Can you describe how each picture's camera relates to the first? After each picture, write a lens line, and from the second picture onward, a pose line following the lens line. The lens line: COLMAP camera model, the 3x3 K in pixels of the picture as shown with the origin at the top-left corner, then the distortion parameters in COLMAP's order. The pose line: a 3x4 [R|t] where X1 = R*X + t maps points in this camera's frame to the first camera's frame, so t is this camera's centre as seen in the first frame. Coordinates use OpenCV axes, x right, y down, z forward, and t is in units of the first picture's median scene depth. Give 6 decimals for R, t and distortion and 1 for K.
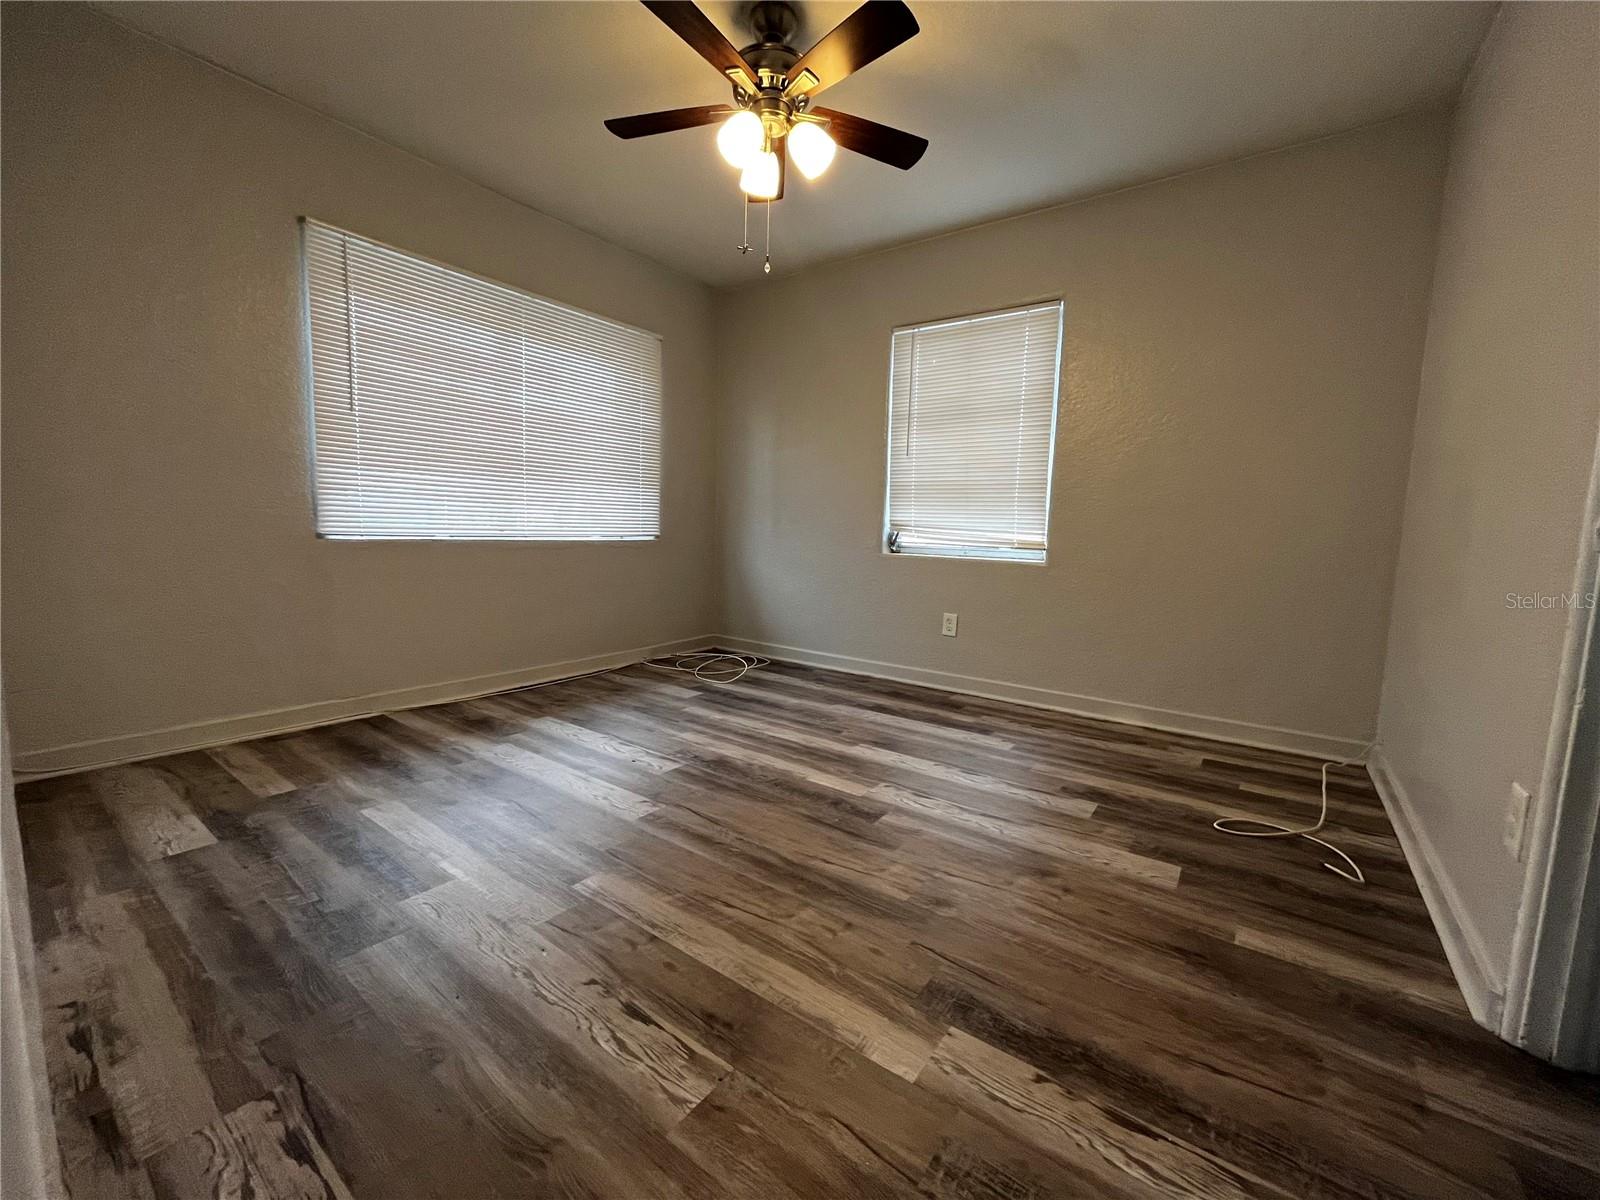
lens RADIAL K [[641.8, 0, 800.9], [0, 641.8, 594.6], [0, 0, 1]] dist [-0.001287, -0.000105]
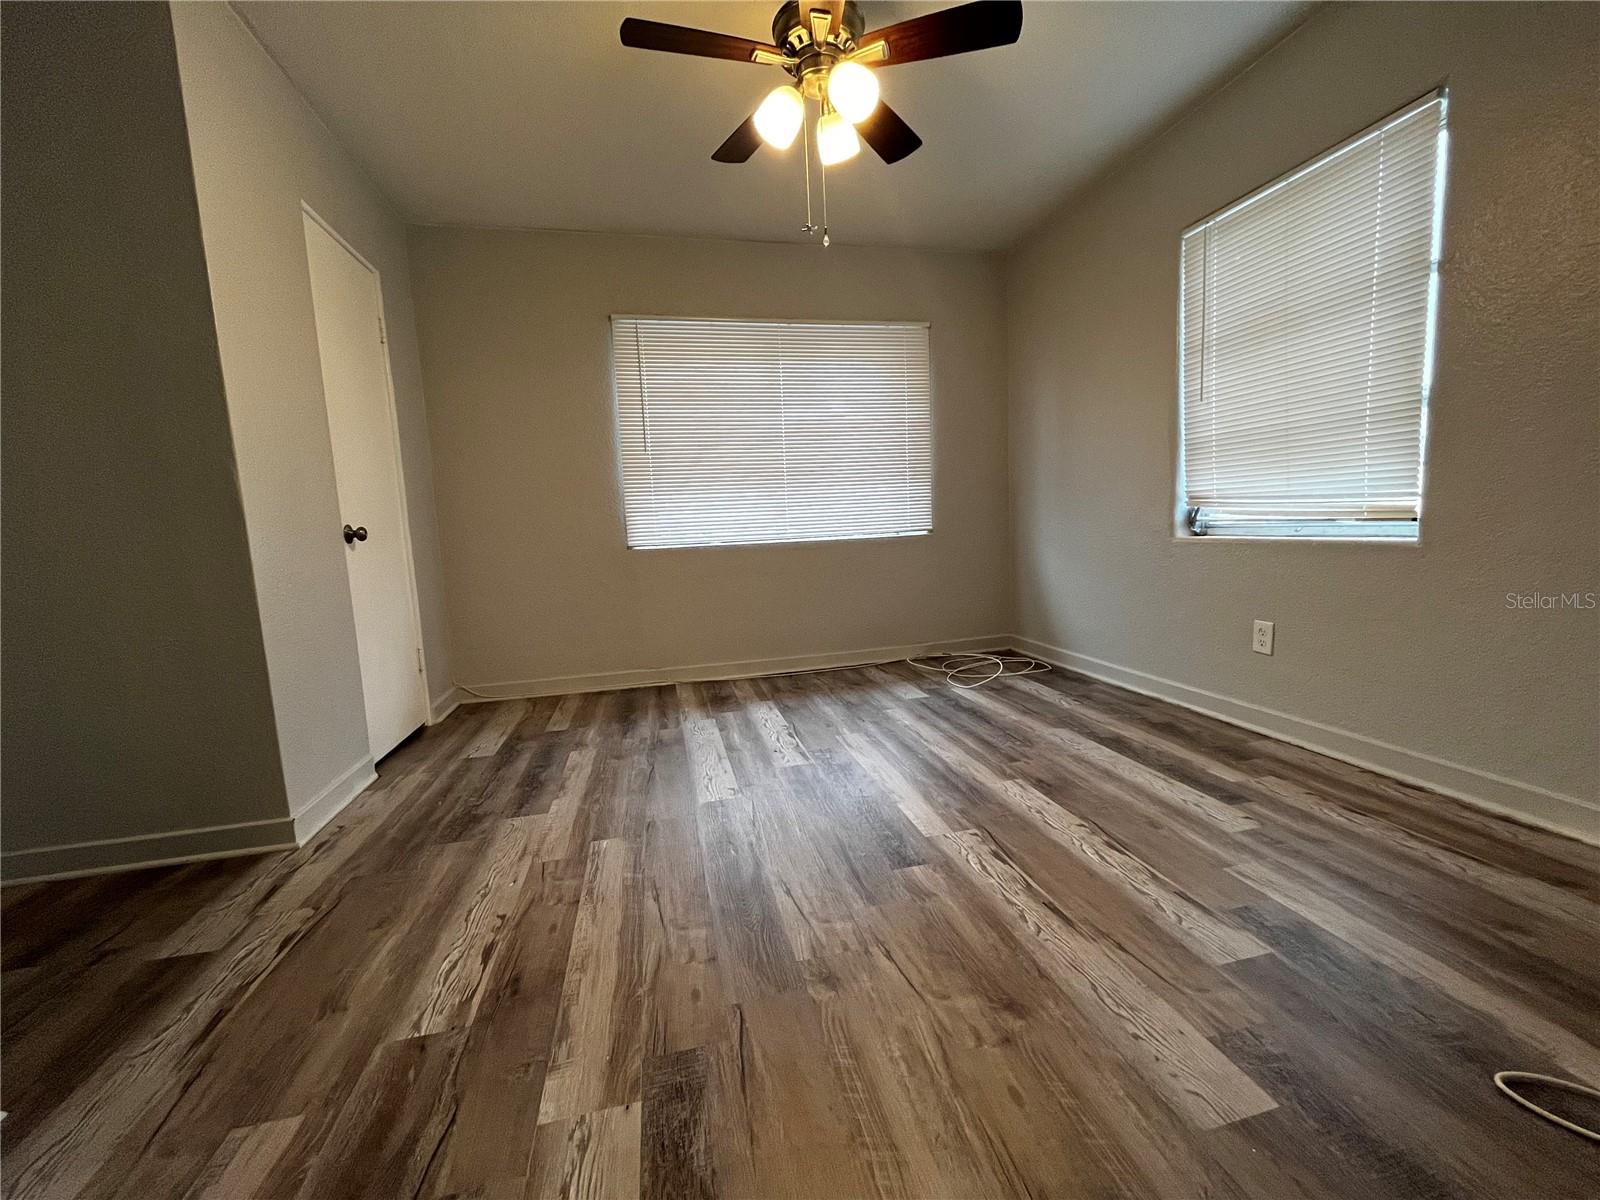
lens RADIAL K [[641.8, 0, 805.6], [0, 641.8, 596.9], [0, 0, 1]] dist [-0.001287, -0.000105]
pose [[0.755913, 0.010733, -0.654584, 0.435480], [0.000112, 0.999863, 0.016523, -0.010712], [0.654672, -0.012563, 0.755808, 0.225579]]
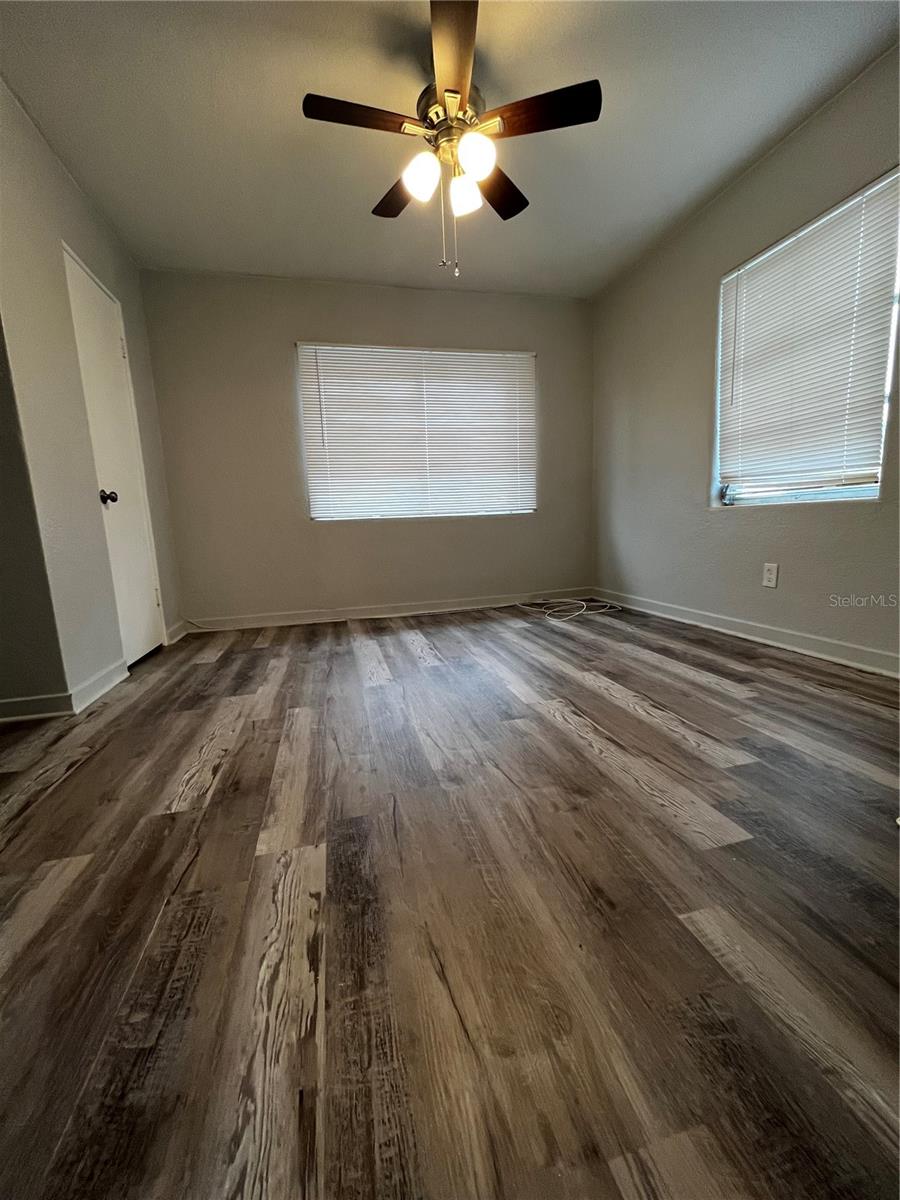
lens RADIAL K [[481.4, 0, 452.5], [0, 481.4, 599.5], [0, 0, 1]] dist [-0.001287, -0.000105]
pose [[0.766995, 0.038452, -0.640500, 0.461699], [-0.002810, 0.998395, 0.056573, 0.061214], [0.641647, -0.041591, 0.765872, 0.203512]]
